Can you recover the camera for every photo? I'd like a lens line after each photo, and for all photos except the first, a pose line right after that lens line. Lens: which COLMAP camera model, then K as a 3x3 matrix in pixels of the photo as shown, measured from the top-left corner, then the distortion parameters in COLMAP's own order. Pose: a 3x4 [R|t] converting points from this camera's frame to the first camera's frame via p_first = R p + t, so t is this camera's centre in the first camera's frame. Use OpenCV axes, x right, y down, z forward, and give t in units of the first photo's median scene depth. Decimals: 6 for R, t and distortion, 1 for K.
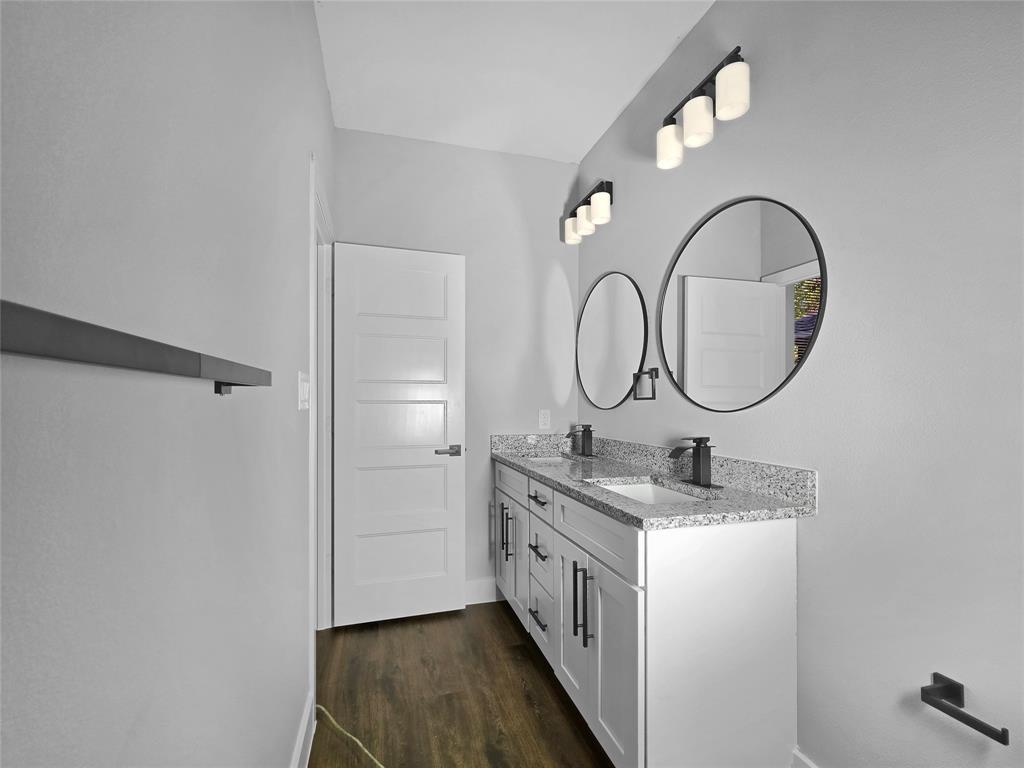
lens RADIAL K [[419.4, 0, 510.9], [0, 419.4, 388.1], [0, 0, 1]] dist [0.000025, -0.000049]
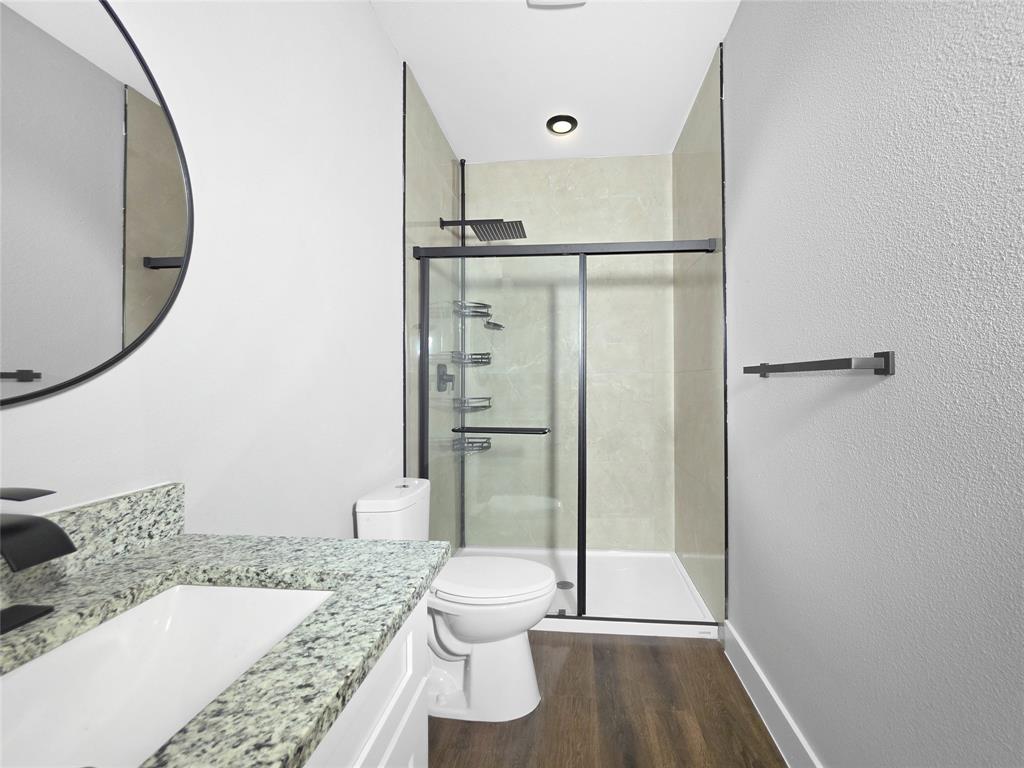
lens RADIAL K [[419.4, 0, 515.0], [0, 419.4, 385.4], [0, 0, 1]] dist [0.000025, -0.000049]
pose [[-0.897259, 0.009230, 0.441407, -0.080367], [-0.000013, 0.999781, -0.020933, 0.050235], [-0.441504, -0.018788, -0.897063, 1.304960]]
